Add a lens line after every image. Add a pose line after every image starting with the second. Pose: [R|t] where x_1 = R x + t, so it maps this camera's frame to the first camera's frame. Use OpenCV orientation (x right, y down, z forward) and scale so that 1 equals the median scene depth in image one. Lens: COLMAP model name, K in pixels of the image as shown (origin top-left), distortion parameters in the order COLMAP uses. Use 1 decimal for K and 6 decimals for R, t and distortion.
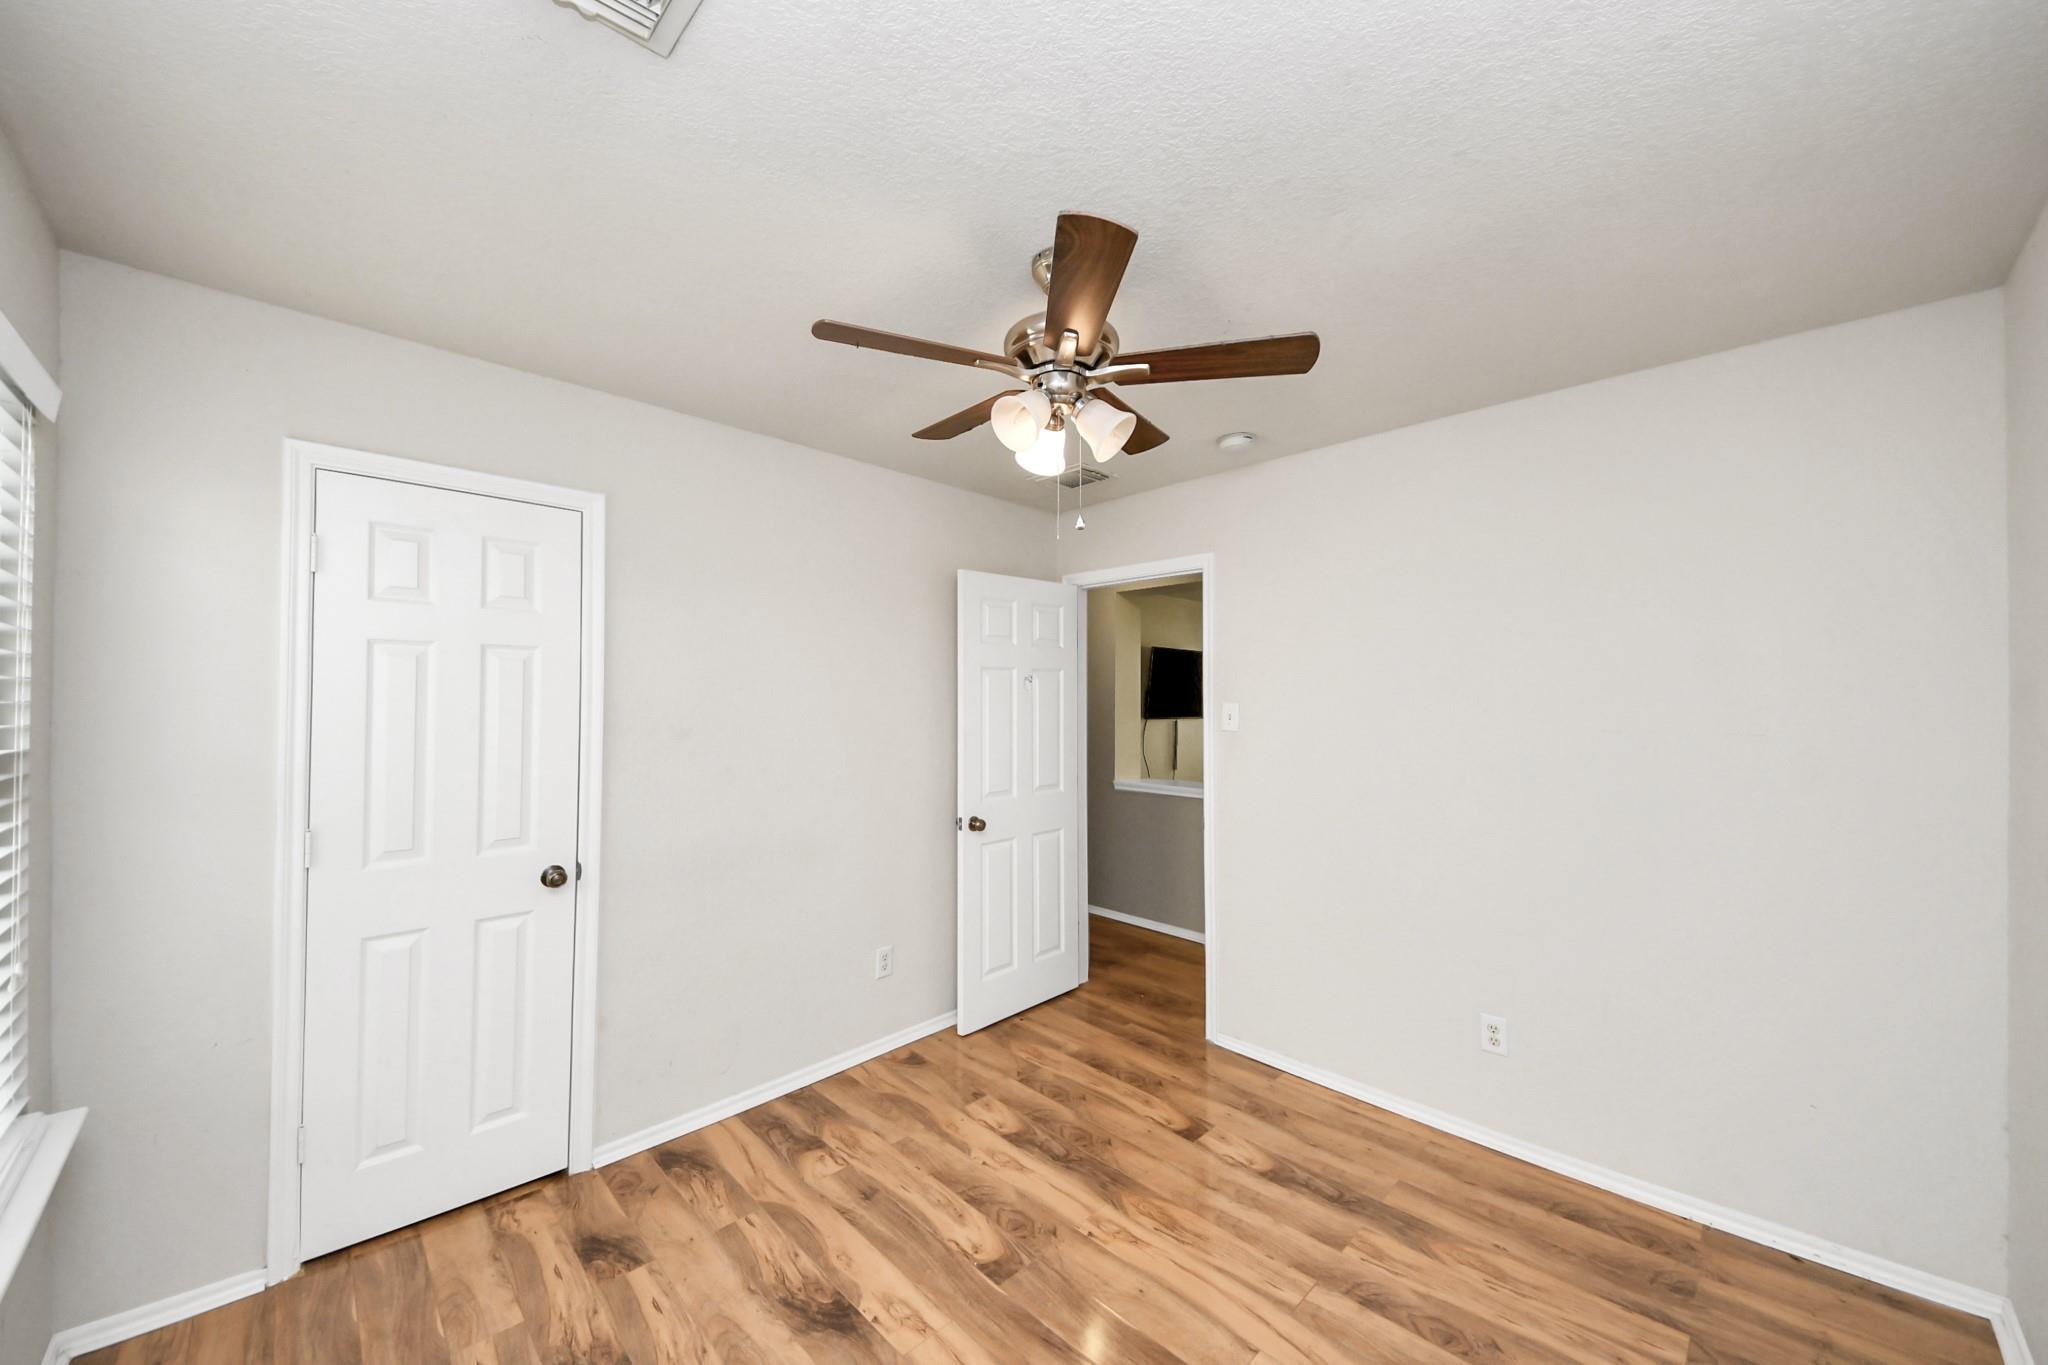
lens RADIAL K [[754.1, 0, 1024.0], [0, 754.1, 682.5], [0, 0, 1]] dist [0.000410, -0.010455]
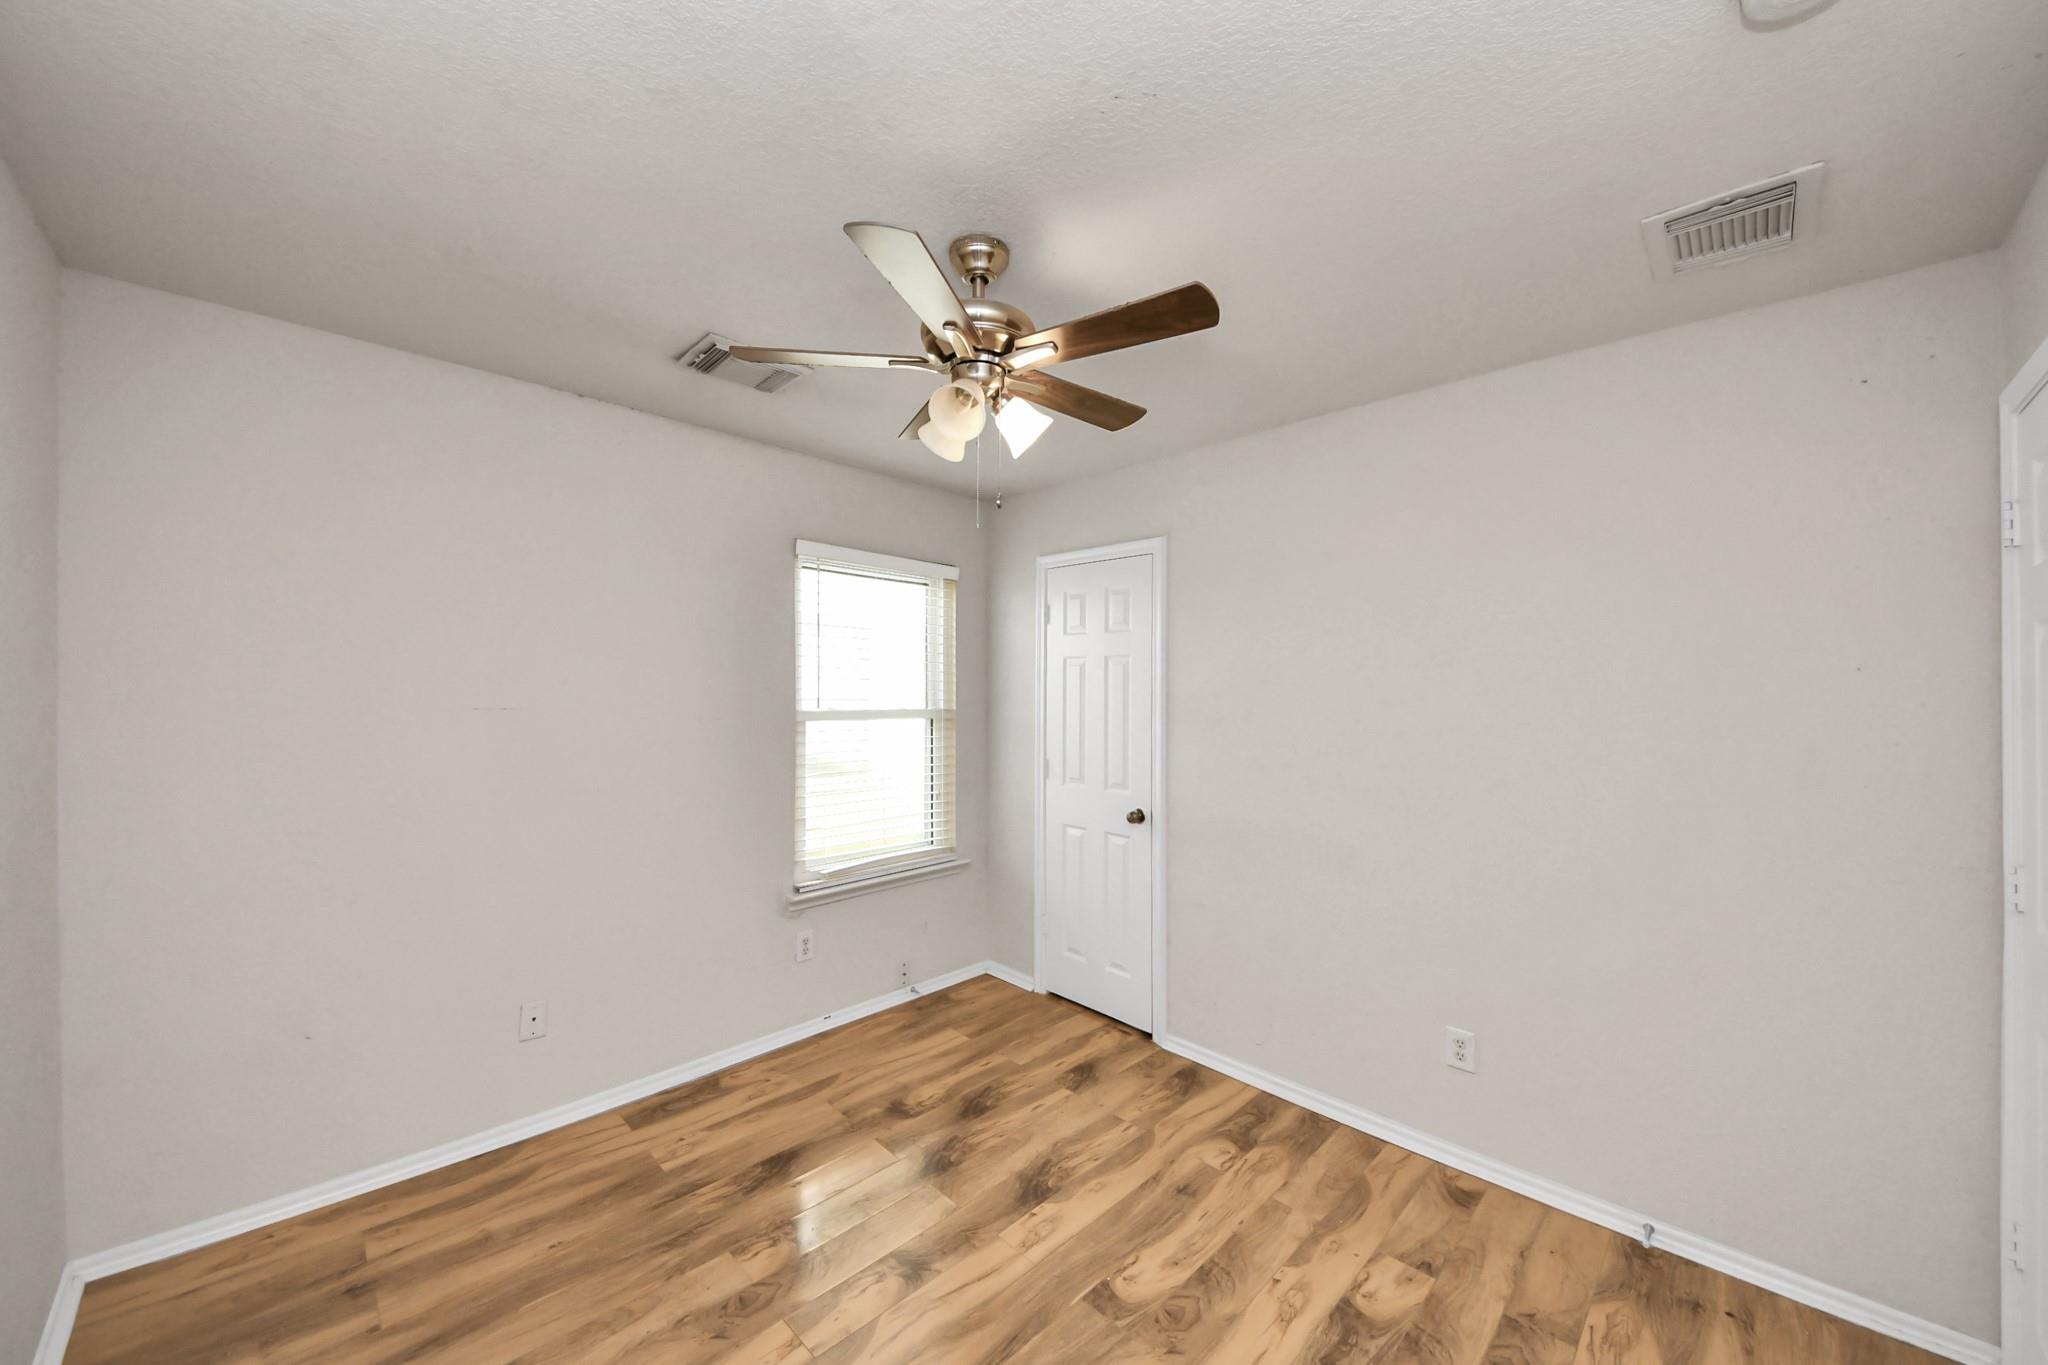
lens RADIAL K [[758.5, 0, 1011.5], [0, 758.5, 686.1], [0, 0, 1]] dist [0.067515, -0.035856]
pose [[-0.000300, -0.000837, -1.000000, 0.834495], [0.007892, 0.999969, -0.000839, 0.011178], [0.999969, -0.007892, -0.000293, 0.786066]]
